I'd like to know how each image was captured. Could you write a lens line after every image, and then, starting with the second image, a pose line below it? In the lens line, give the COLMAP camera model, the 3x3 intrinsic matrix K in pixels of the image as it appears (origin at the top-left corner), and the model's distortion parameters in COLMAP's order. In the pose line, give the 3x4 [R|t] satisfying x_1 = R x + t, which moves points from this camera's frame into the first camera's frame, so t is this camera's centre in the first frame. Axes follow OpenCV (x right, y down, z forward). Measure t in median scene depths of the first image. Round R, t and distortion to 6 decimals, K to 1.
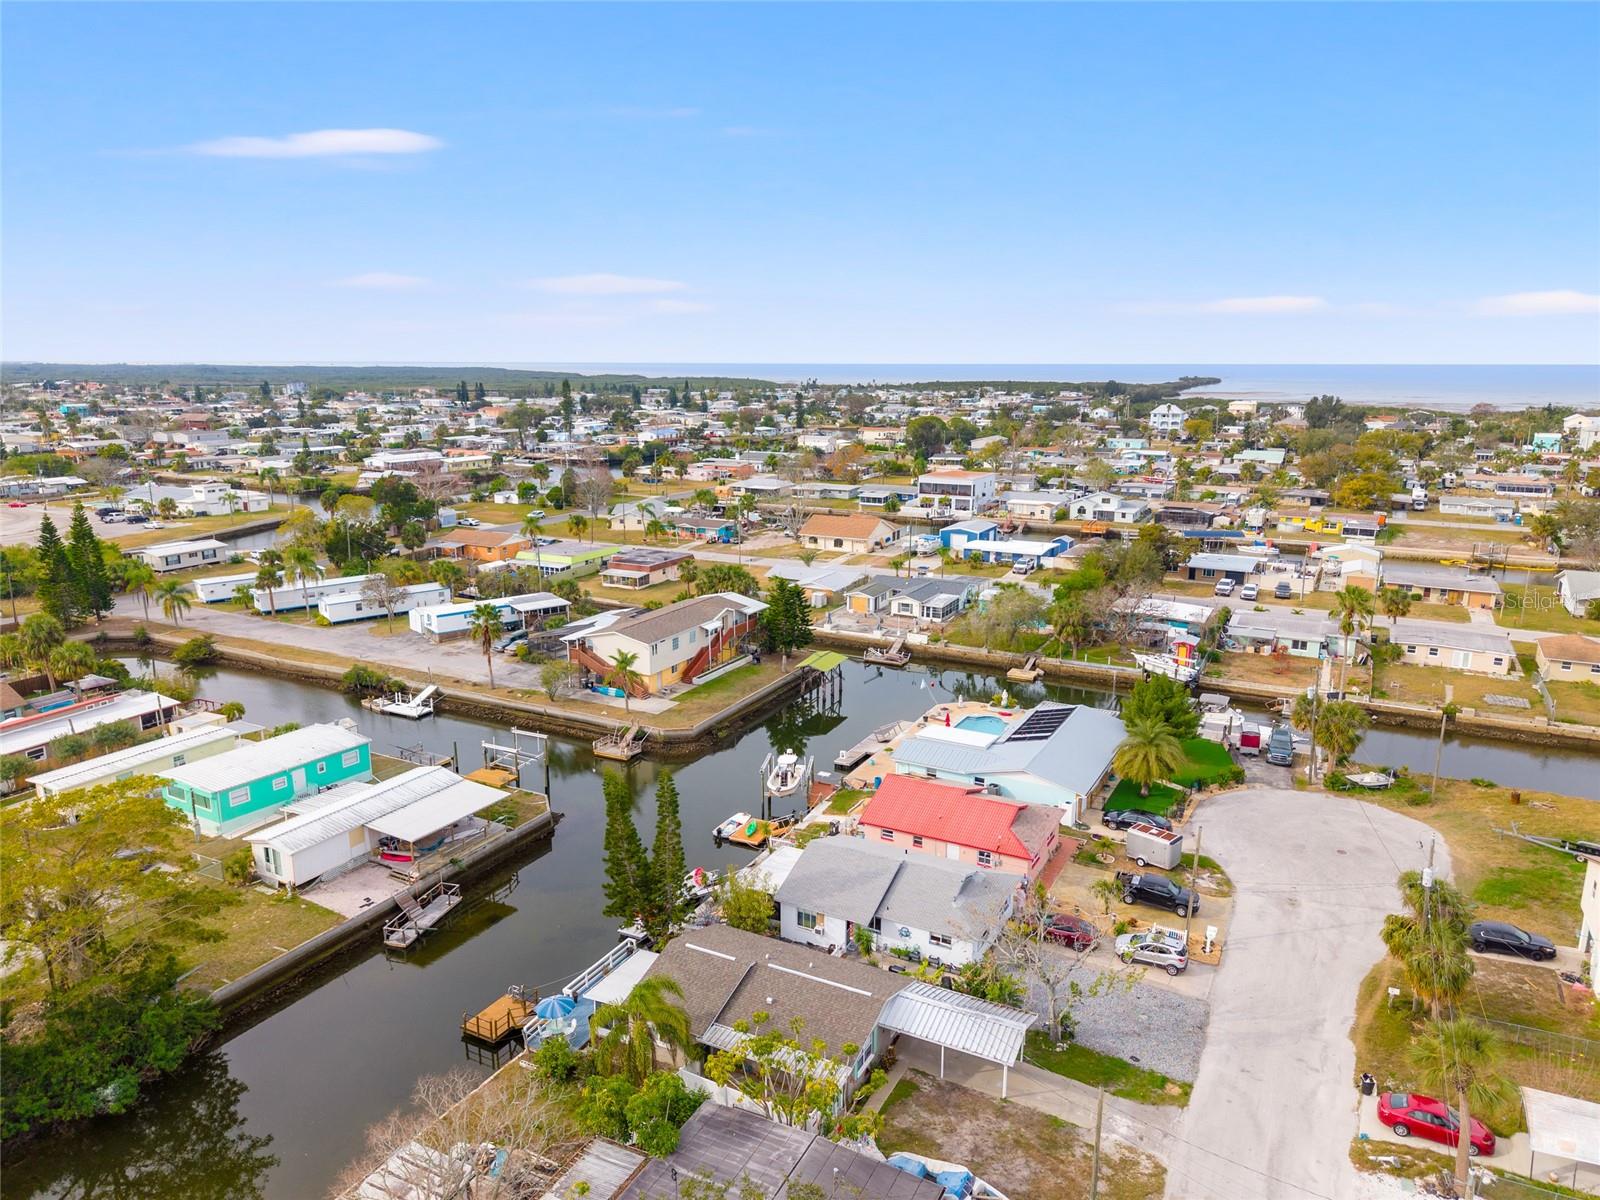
lens RADIAL K [[1077.8, 0, 798.1], [0, 1077.8, 622.1], [0, 0, 1]] dist [0.059585, -0.074743]
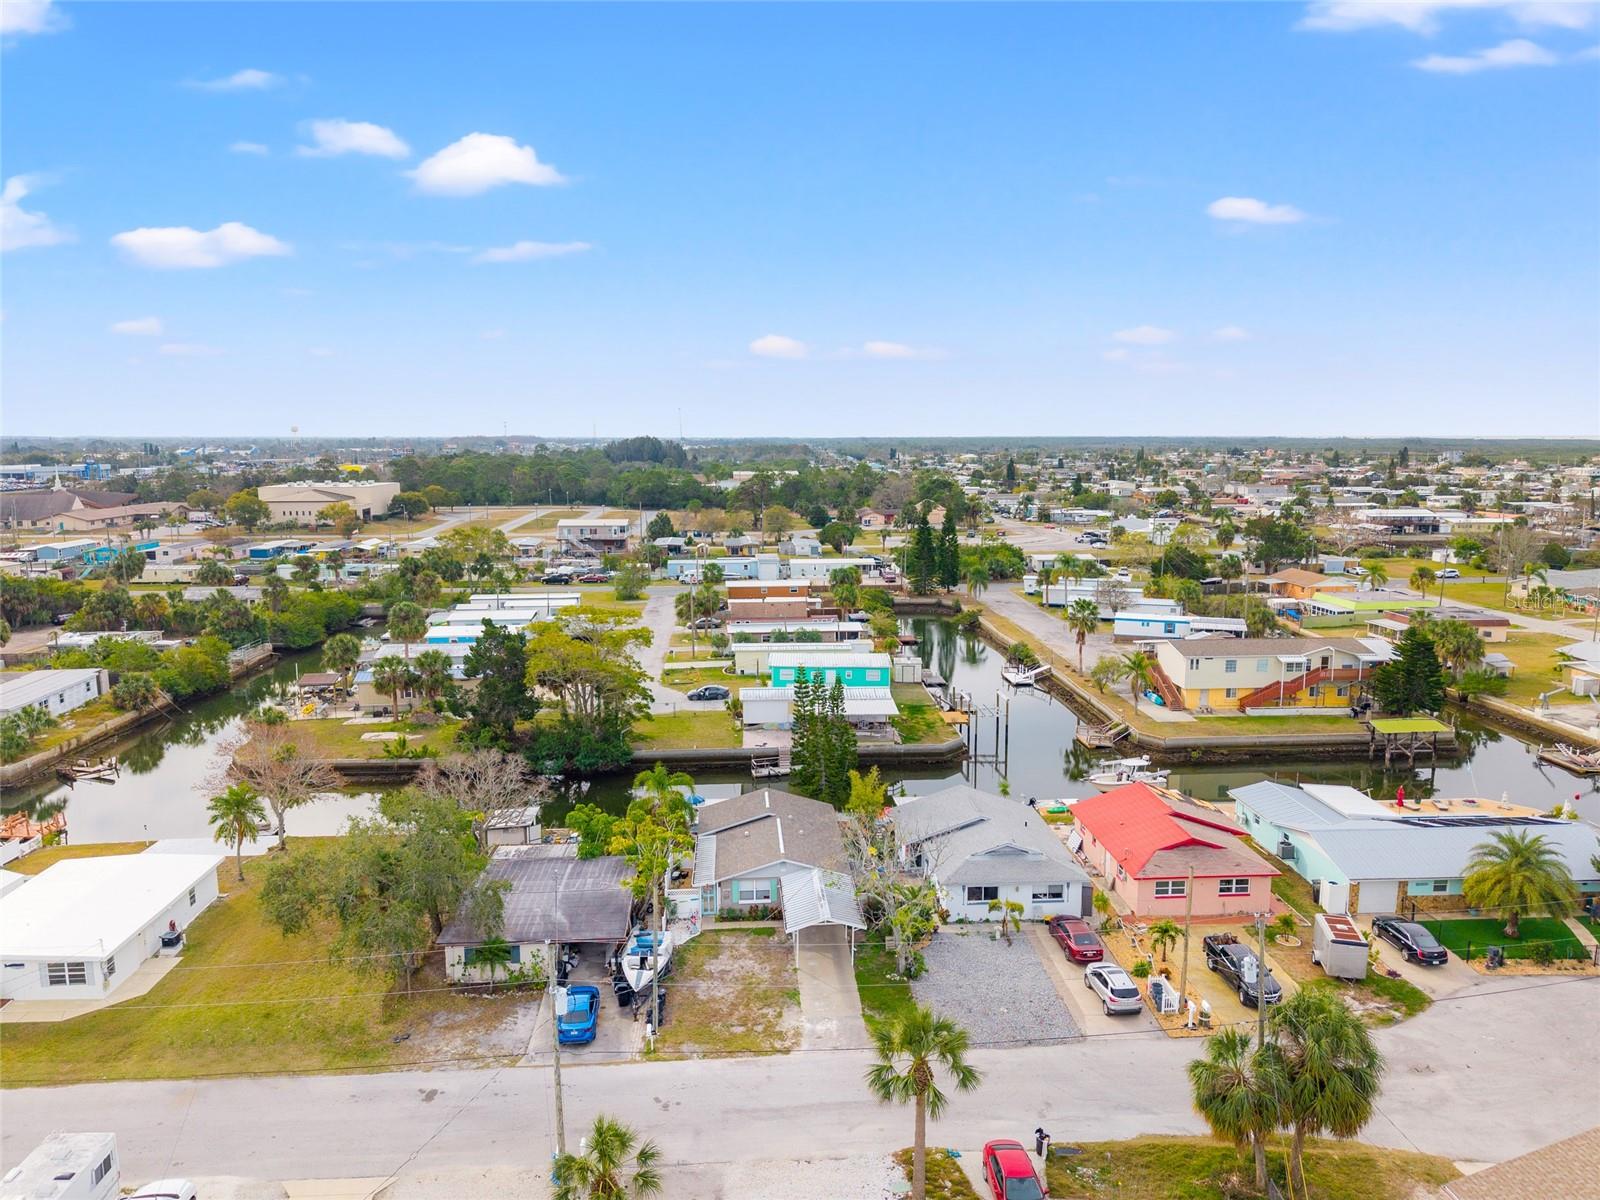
lens RADIAL K [[1077.8, 0, 798.1], [0, 1077.8, 622.1], [0, 0, 1]] dist [0.059585, -0.074743]
pose [[0.515048, 0.141321, -0.845431, 0.553054], [-0.198428, 0.979181, 0.042794, 0.018791], [0.833878, 0.145716, 0.532367, 0.177607]]
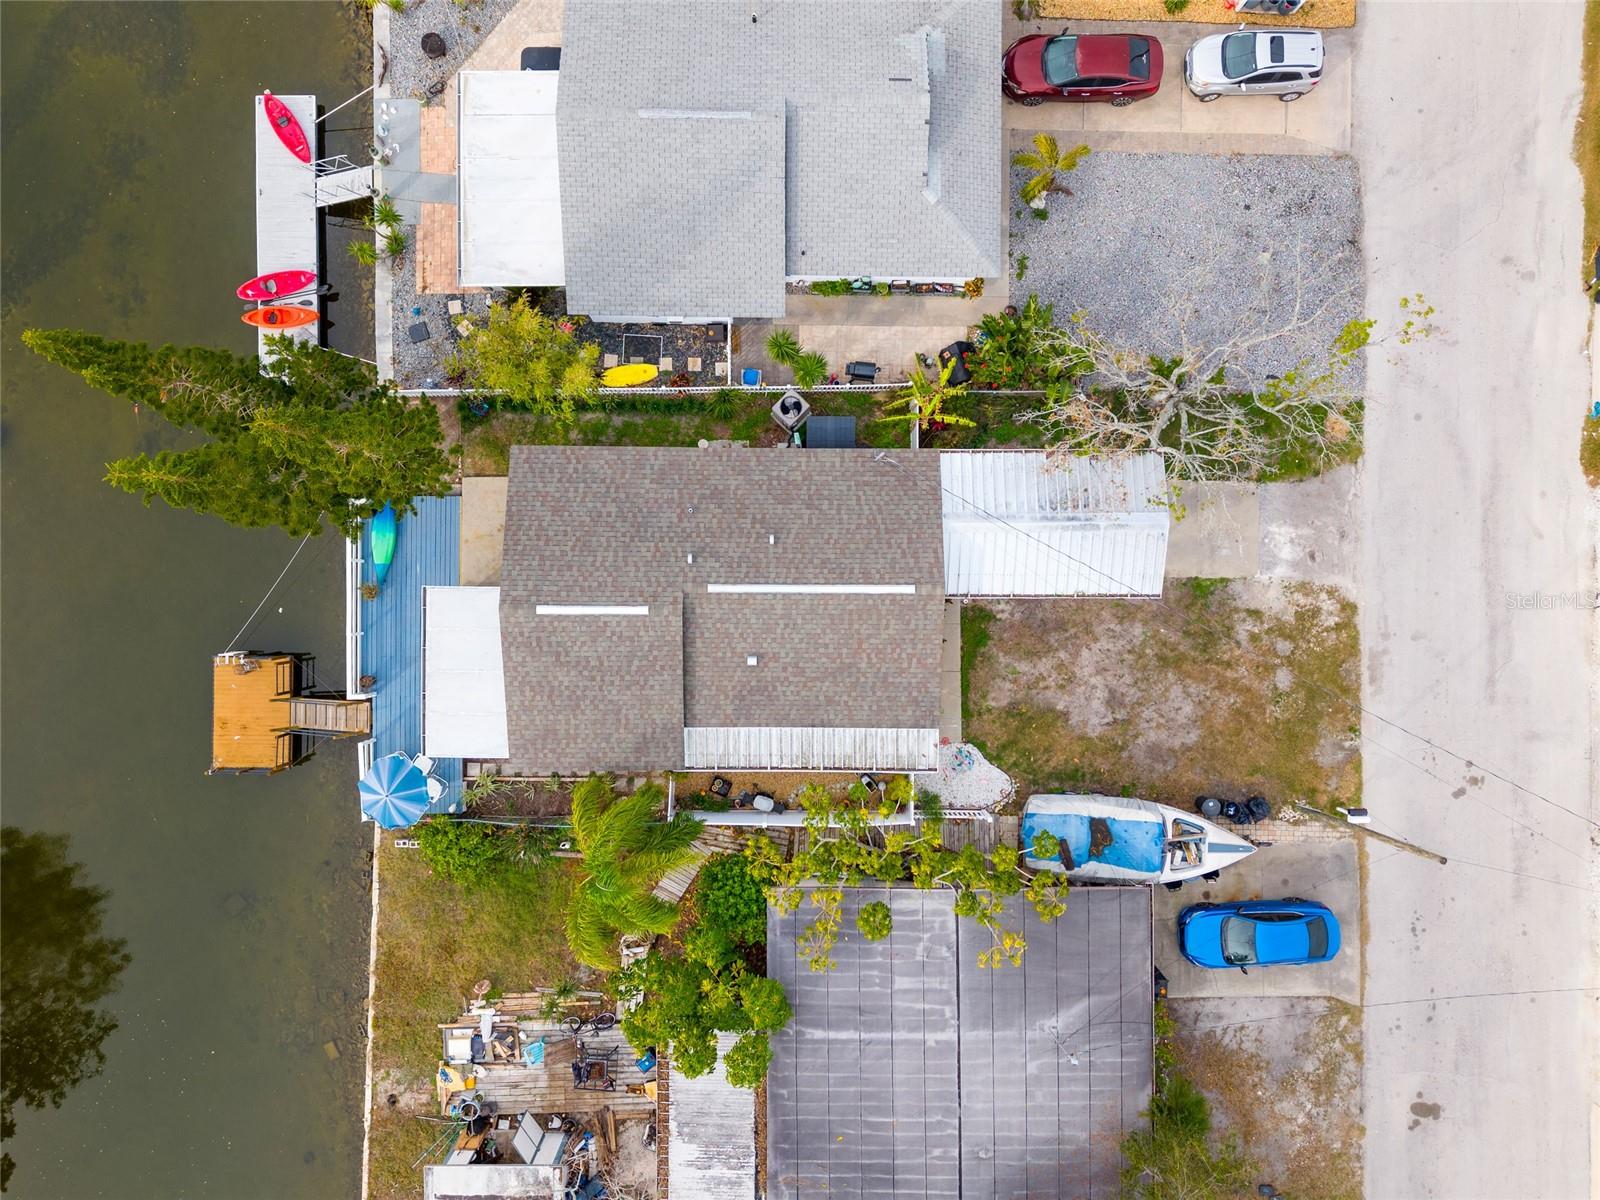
lens RADIAL K [[1101.3, 0, 790.8], [0, 1101.3, 598.0], [0, 0, 1]] dist [0.019866, -0.002322]
pose [[0.889890, -0.455340, 0.027591, -0.005282], [0.086877, 0.228543, 0.969650, -0.111457], [-0.447826, -0.860485, 0.242936, 0.464905]]
